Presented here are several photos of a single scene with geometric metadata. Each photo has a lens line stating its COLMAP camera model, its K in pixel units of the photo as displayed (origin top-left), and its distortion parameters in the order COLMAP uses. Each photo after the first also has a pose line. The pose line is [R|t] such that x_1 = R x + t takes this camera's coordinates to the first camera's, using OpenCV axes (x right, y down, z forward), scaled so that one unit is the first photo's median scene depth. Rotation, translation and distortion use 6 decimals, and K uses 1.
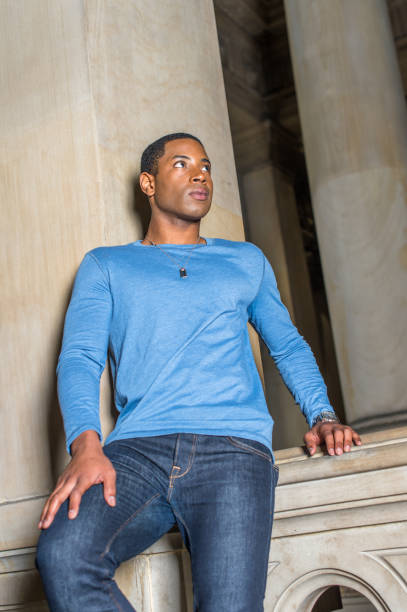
lens RADIAL K [[866.9, 0, 203.5], [0, 866.9, 306.0], [0, 0, 1]] dist [-0.005361, 0.005248]
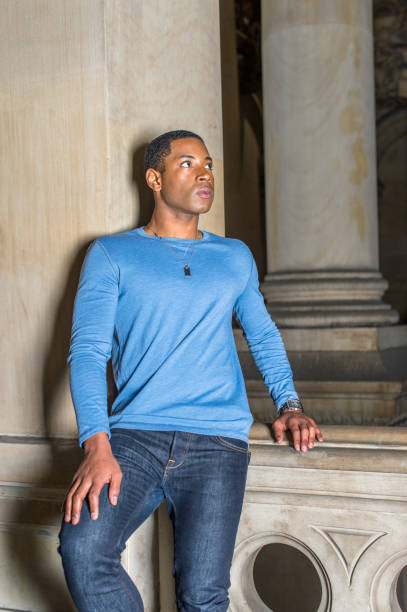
lens RADIAL K [[866.9, 0, 203.5], [0, 866.9, 306.0], [0, 0, 1]] dist [-0.005361, 0.005248]
pose [[0.988326, 0.090648, 0.122450, -0.144990], [-0.118685, 0.962037, 0.245762, -0.298344], [-0.095524, -0.257426, 0.961565, -0.084644]]
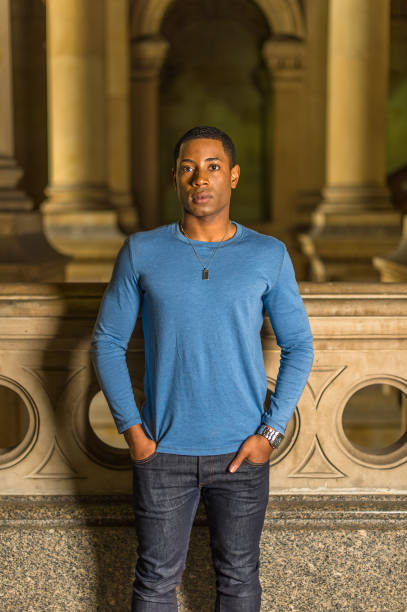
lens RADIAL K [[896.4, 0, 203.5], [0, 896.4, 306.0], [0, 0, 1]] dist [-0.007260, 0.018371]
pose [[0.836952, 0.054360, 0.544570, -0.388054], [-0.240455, 0.930391, 0.276683, -0.301735], [-0.491622, -0.362515, 0.791764, -0.310329]]
